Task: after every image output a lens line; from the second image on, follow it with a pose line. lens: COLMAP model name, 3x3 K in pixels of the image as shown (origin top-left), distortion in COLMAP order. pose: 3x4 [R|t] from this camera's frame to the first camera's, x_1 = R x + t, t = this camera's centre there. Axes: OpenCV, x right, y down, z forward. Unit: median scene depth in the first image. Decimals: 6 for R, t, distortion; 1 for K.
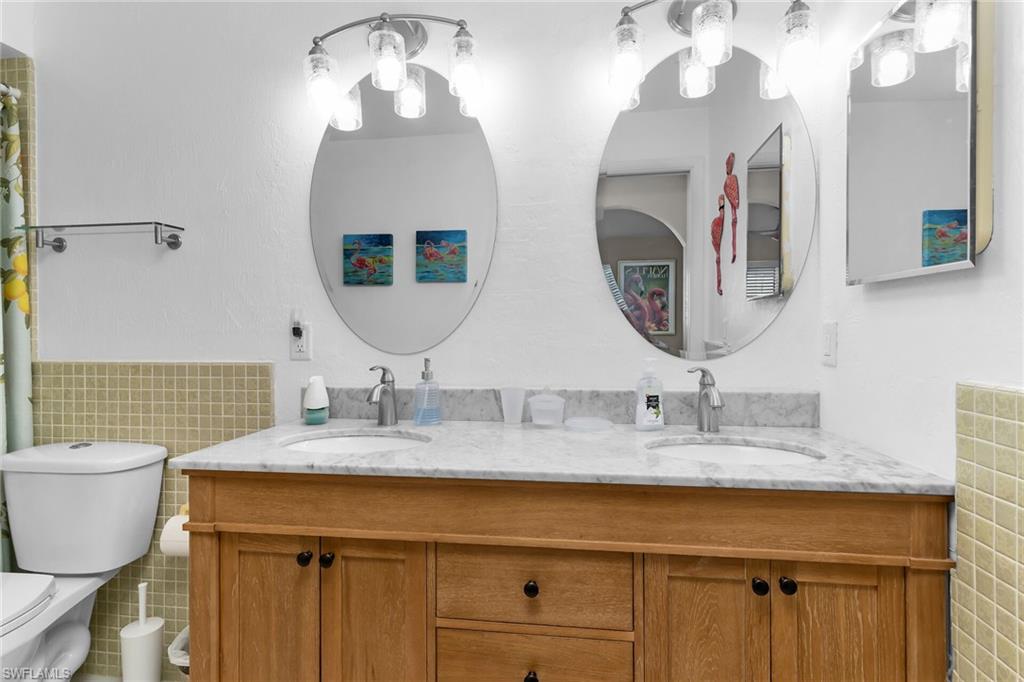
lens RADIAL K [[511.6, 0, 510.2], [0, 511.6, 335.9], [0, 0, 1]] dist [0.000590, -0.000120]
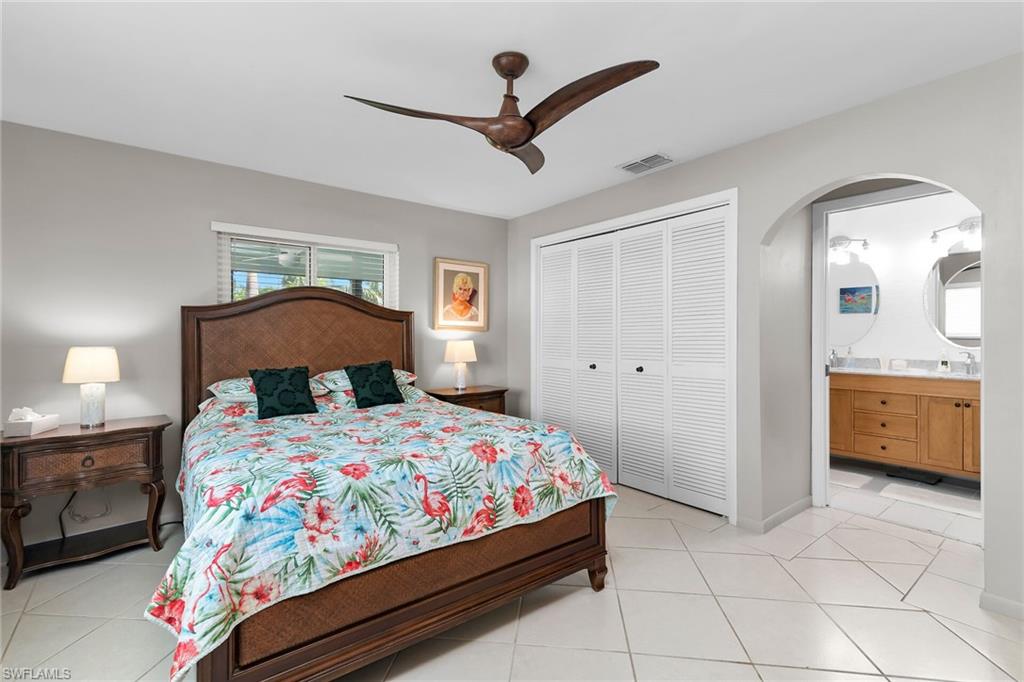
lens RADIAL K [[461.5, 0, 498.6], [0, 461.5, 338.2], [0, 0, 1]] dist [0.000696, 0.000134]
pose [[0.705246, 0.006594, -0.708932, 0.305041], [-0.010292, 0.999947, -0.000937, 0.009804], [0.708888, 0.007957, 0.705276, -2.380720]]
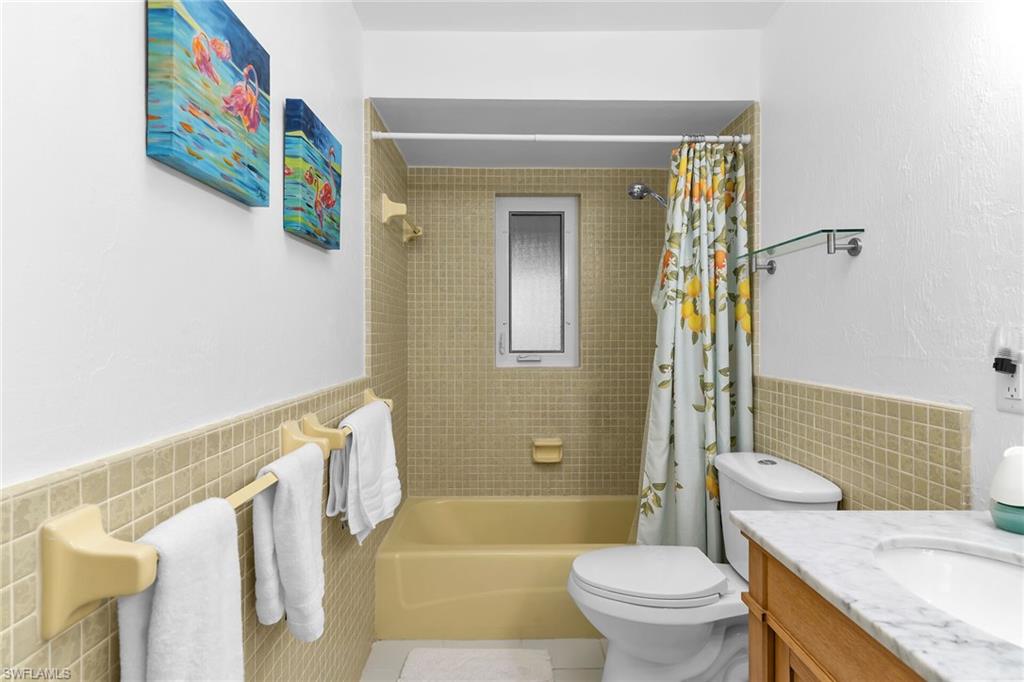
lens RADIAL K [[511.6, 0, 510.2], [0, 511.6, 335.9], [0, 0, 1]] dist [0.000590, -0.000120]
pose [[0.147305, 0.010997, -0.989030, 0.091023], [-0.014300, 0.999857, 0.008987, -0.038857], [0.988988, 0.012819, 0.147441, 0.321702]]
